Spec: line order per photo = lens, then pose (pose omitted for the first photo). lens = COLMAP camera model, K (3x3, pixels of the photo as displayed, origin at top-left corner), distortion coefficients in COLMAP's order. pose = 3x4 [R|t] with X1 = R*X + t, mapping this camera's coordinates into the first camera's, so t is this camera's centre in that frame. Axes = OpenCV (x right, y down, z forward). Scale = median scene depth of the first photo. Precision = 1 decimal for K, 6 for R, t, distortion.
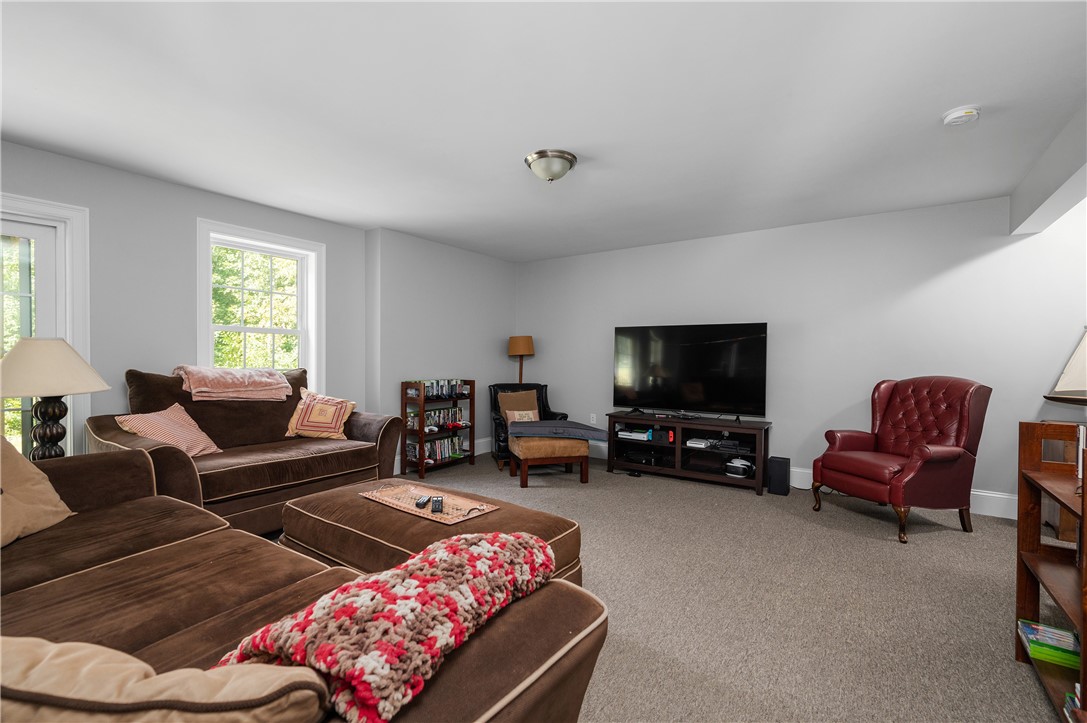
lens RADIAL K [[462.2, 0, 543.5], [0, 462.2, 361.5], [0, 0, 1]] dist [0.000284, 0.000027]
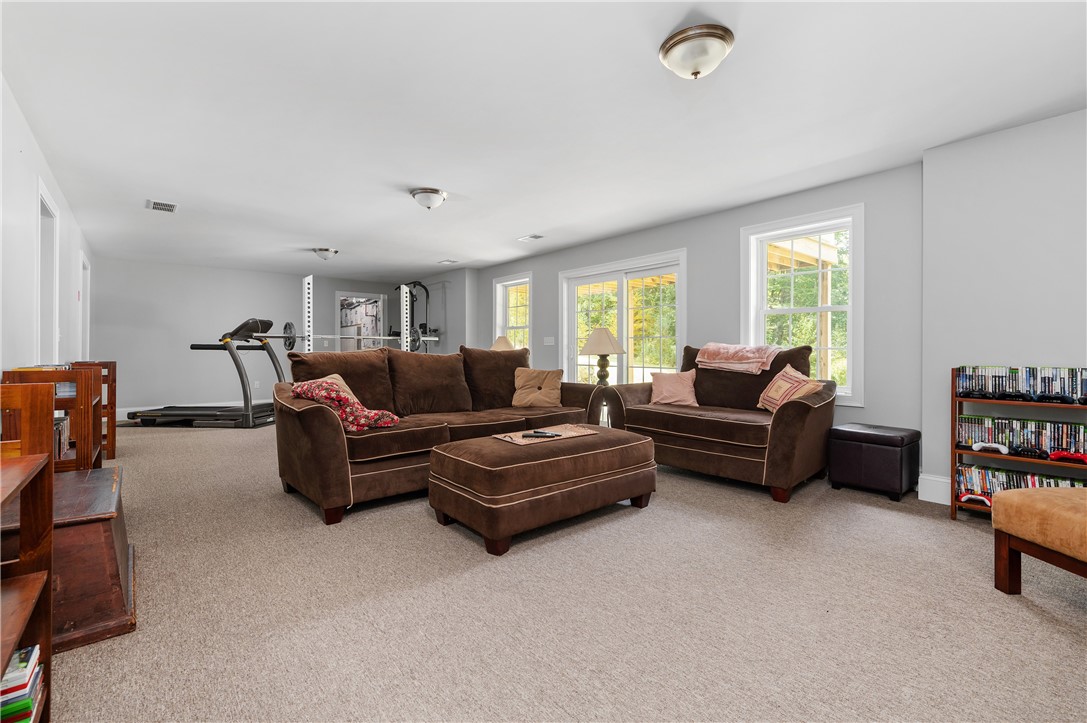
lens RADIAL K [[467.0, 0, 536.9], [0, 467.0, 352.0], [0, 0, 1]] dist [-0.000339, 0.000180]
pose [[-0.244108, -0.002671, -0.969744, 0.522740], [-0.008003, 0.999968, -0.000739, 0.030853], [0.969715, 0.007580, -0.244122, 0.629257]]
